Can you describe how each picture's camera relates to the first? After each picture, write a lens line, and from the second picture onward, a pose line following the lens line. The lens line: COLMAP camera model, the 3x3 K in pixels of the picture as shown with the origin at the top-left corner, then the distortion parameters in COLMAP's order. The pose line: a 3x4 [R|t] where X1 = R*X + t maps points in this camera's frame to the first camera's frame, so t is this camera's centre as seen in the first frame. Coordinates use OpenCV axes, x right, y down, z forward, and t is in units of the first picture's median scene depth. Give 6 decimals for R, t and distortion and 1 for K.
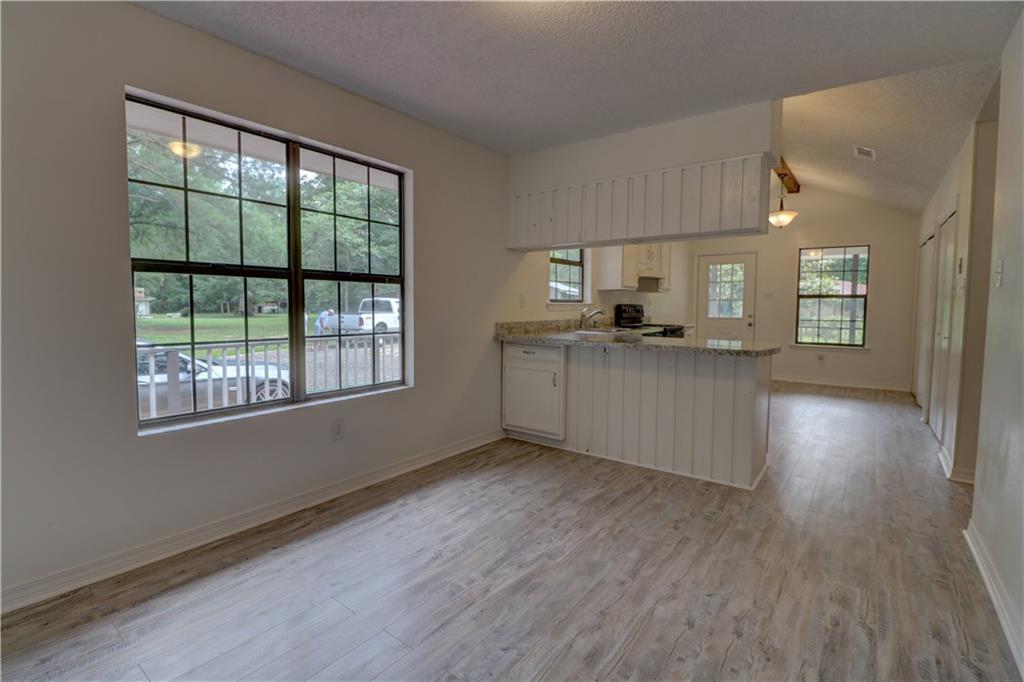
lens RADIAL K [[473.8, 0, 507.7], [0, 473.8, 331.7], [0, 0, 1]] dist [-0.000741, -0.009002]
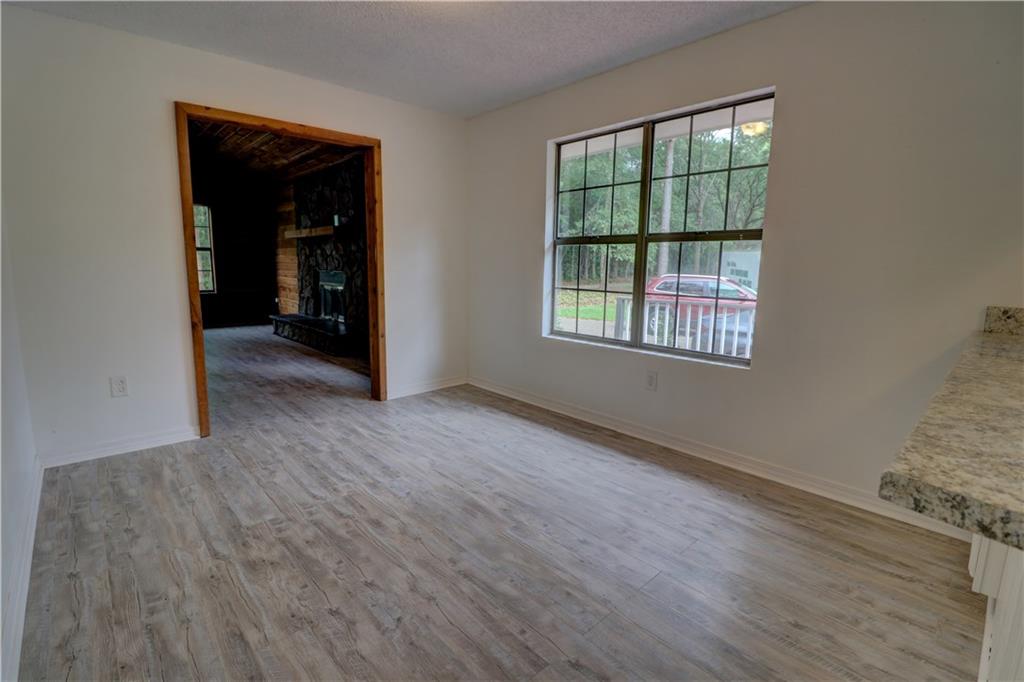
lens RADIAL K [[473.8, 0, 507.7], [0, 473.8, 331.7], [0, 0, 1]] dist [-0.000741, -0.009002]
pose [[-0.180302, 0.129648, -0.975030, 0.858761], [-0.071755, 0.986900, 0.144495, -0.043867], [0.980991, 0.096016, -0.168637, 0.977932]]
